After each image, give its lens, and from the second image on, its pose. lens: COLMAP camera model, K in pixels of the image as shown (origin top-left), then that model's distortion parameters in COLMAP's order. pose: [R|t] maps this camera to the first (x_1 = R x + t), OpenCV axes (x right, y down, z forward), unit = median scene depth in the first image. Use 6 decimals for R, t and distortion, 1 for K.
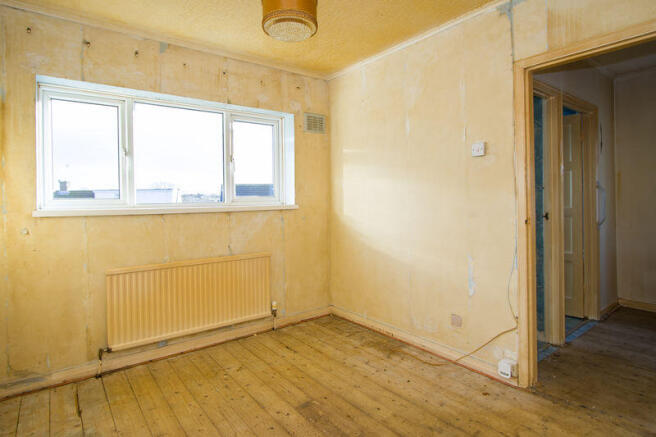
lens RADIAL K [[364.4, 0, 327.5], [0, 364.4, 196.2], [0, 0, 1]] dist [0.003076, 0.001446]
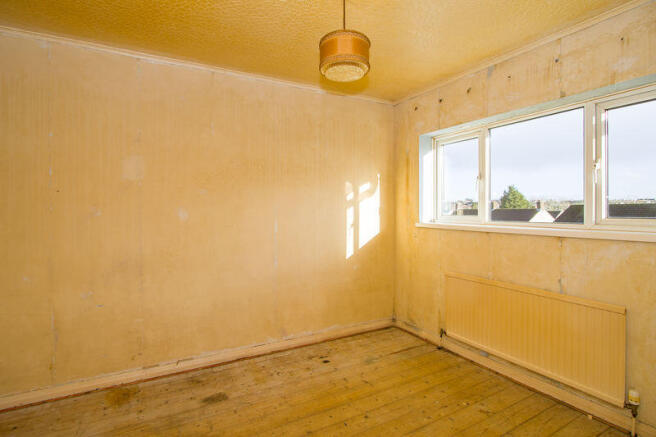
lens RADIAL K [[328.5, 0, 328.3], [0, 328.5, 215.5], [0, 0, 1]] dist [-0.001704, -0.000365]
pose [[-0.129835, 0.027057, -0.991166, 0.542974], [0.001075, 0.999631, 0.027147, -0.024670], [0.991535, 0.002459, -0.129816, 0.667690]]
